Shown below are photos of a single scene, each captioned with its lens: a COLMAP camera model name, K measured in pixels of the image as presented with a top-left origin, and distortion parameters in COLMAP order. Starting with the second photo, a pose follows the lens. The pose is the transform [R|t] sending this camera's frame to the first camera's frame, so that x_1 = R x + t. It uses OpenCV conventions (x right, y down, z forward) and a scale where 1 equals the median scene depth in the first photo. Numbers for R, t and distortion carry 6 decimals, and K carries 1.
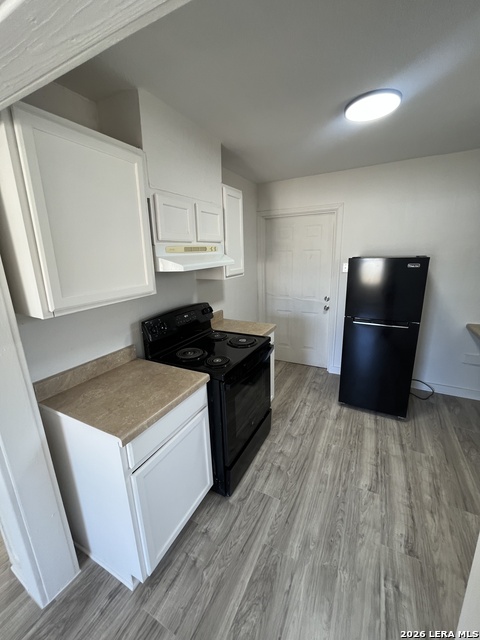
lens RADIAL K [[258.7, 0, 239.3], [0, 258.7, 315.6], [0, 0, 1]] dist [-0.001551, -0.000273]
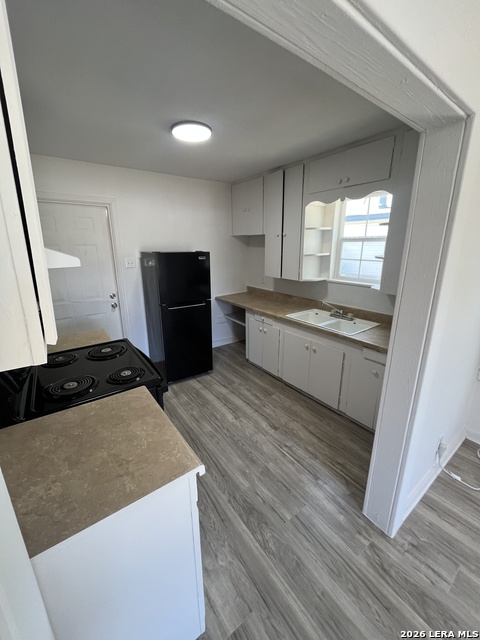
lens RADIAL K [[258.7, 0, 239.3], [0, 258.7, 315.6], [0, 0, 1]] dist [-0.001551, -0.000273]
pose [[0.447040, -0.205709, 0.870540, -0.566986], [0.203722, 0.971037, 0.124842, -0.033406], [-0.871007, 0.121539, 0.475999, 0.249581]]
